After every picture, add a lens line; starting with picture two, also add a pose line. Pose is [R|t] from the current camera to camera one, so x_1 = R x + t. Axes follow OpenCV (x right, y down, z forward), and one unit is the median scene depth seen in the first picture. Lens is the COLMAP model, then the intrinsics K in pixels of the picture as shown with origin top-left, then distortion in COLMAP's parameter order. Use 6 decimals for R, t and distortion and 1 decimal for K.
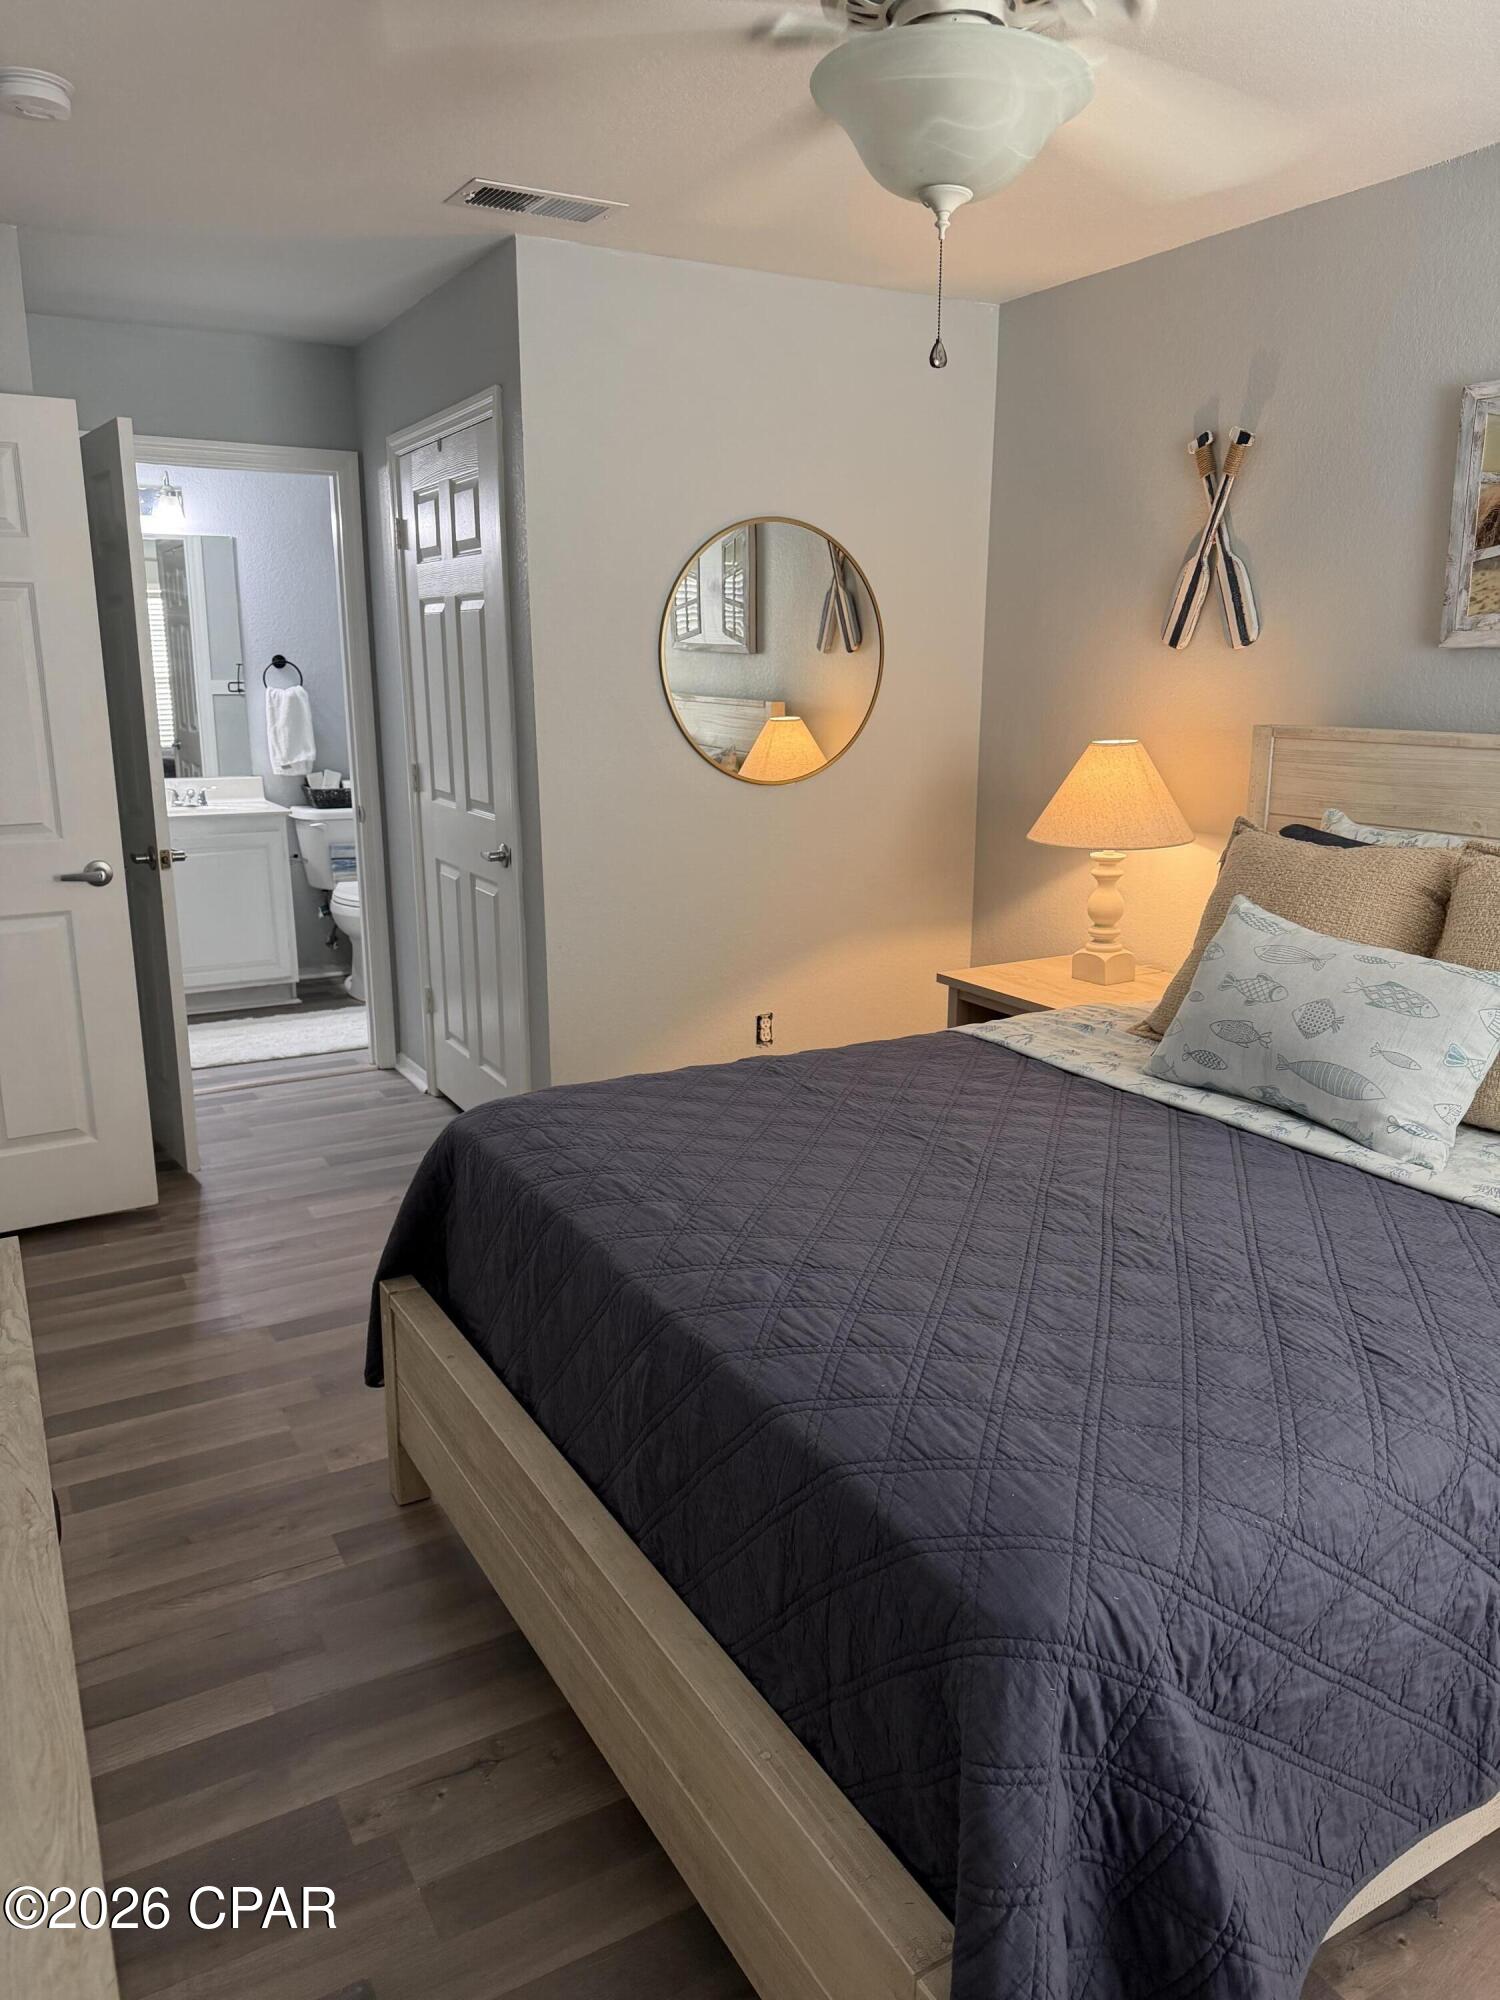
lens RADIAL K [[1433.7, 0, 743.4], [0, 1433.7, 992.3], [0, 0, 1]] dist [0.079473, -0.112991]
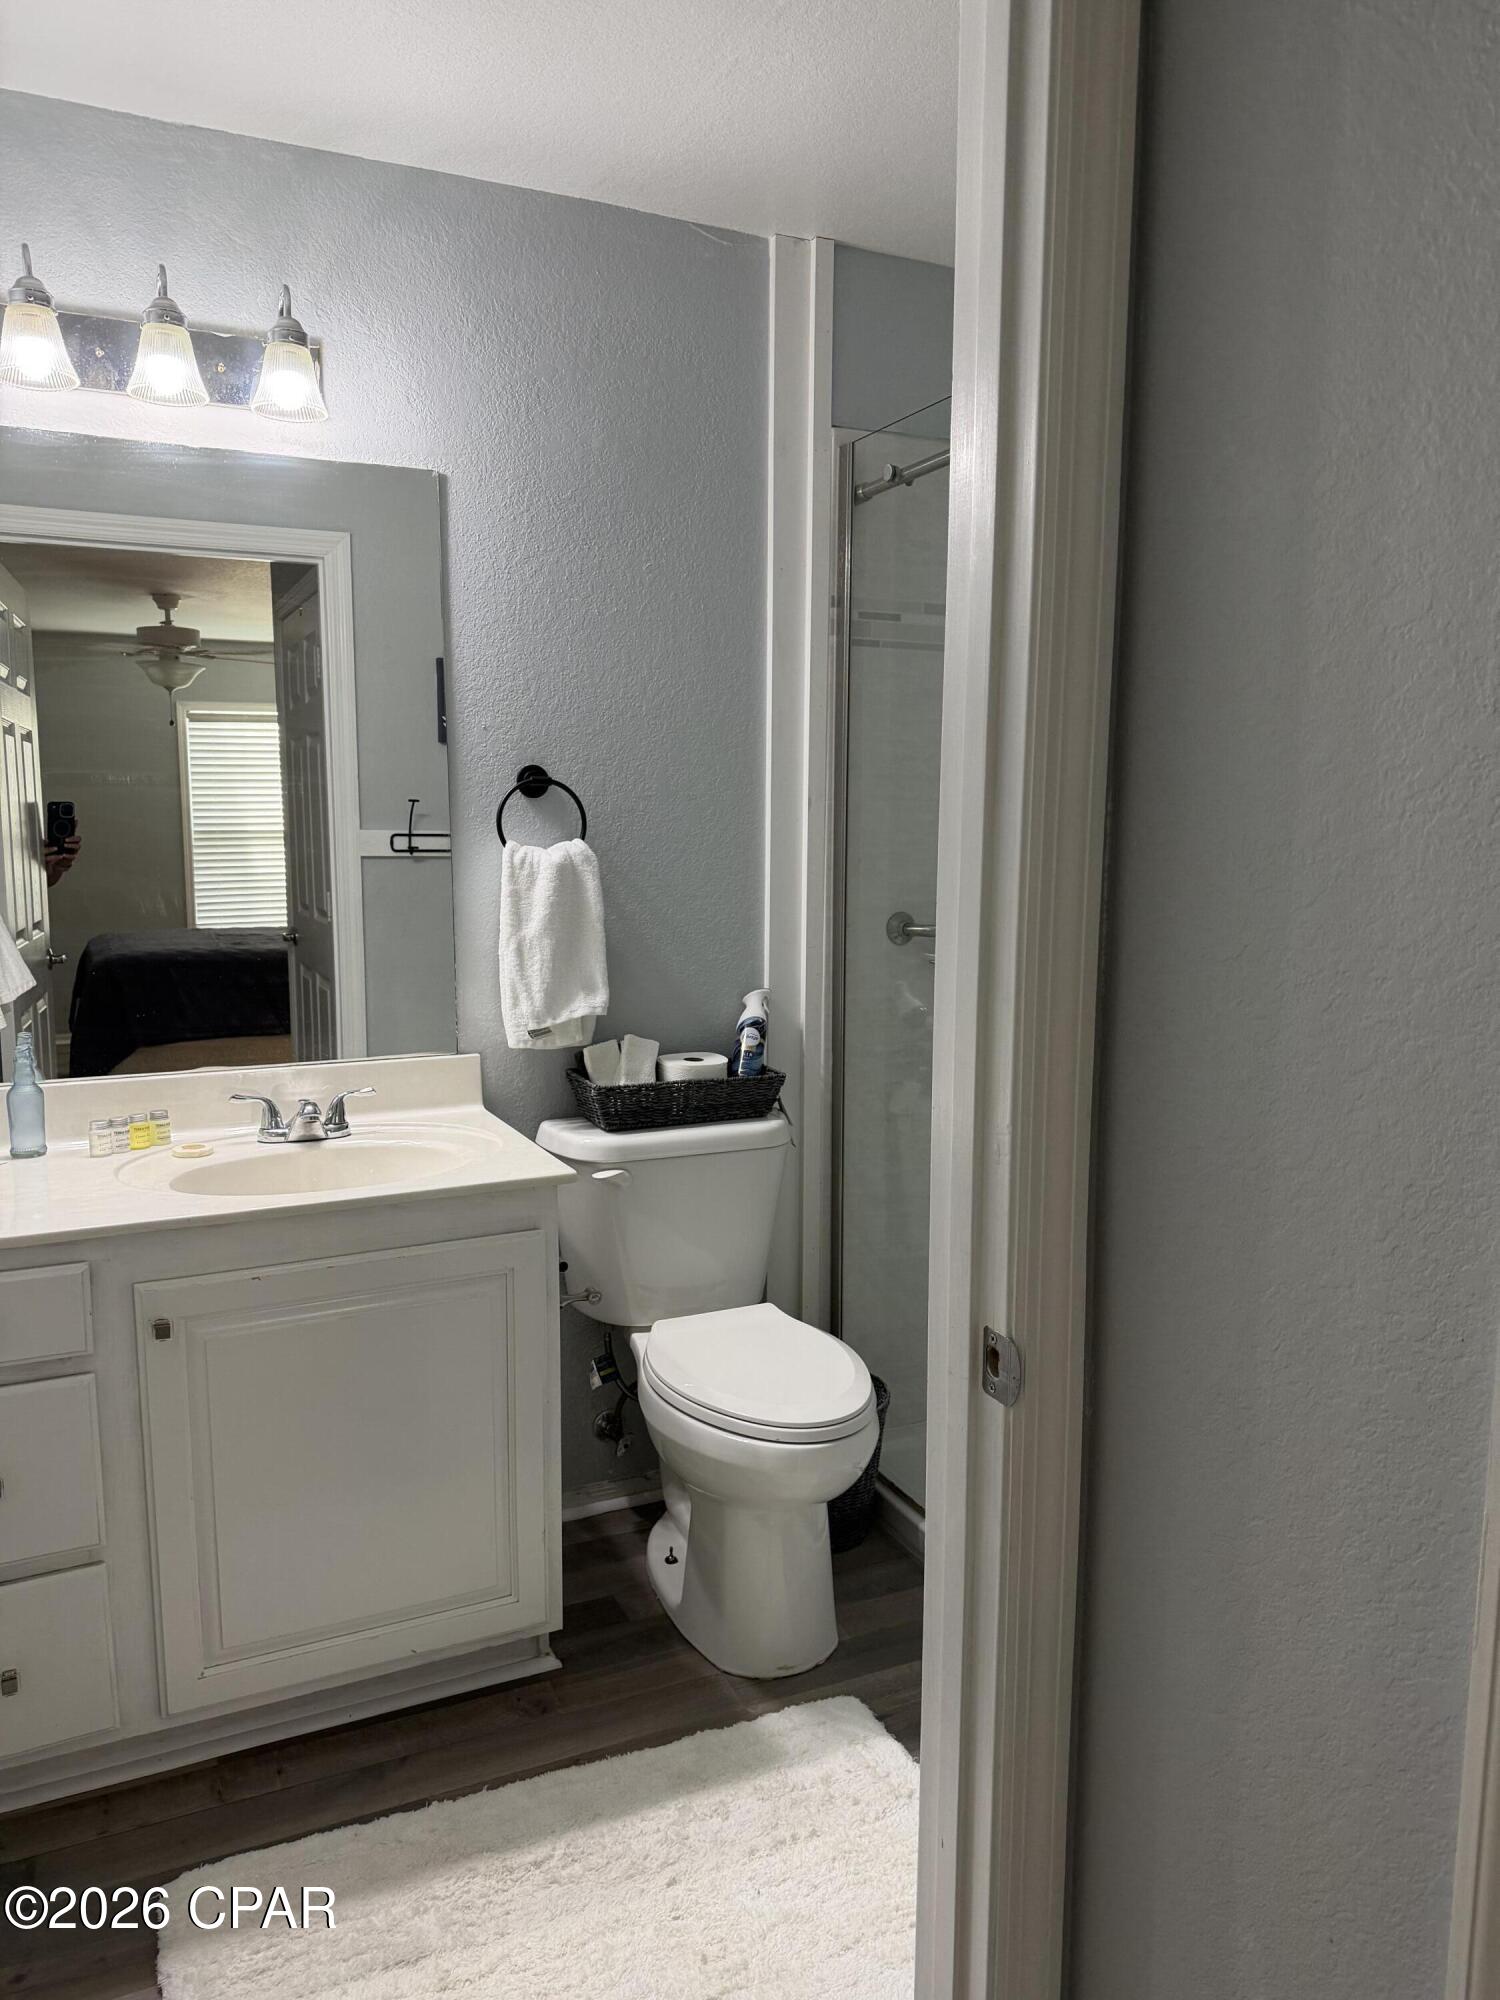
lens RADIAL K [[1433.7, 0, 746.8], [0, 1433.7, 1002.7], [0, 0, 1]] dist [0.079473, -0.112991]
pose [[0.997562, 0.016367, -0.067846, -0.229029], [-0.023230, 0.994550, -0.101642, -0.123694], [0.065813, 0.102971, 0.992505, 0.595299]]
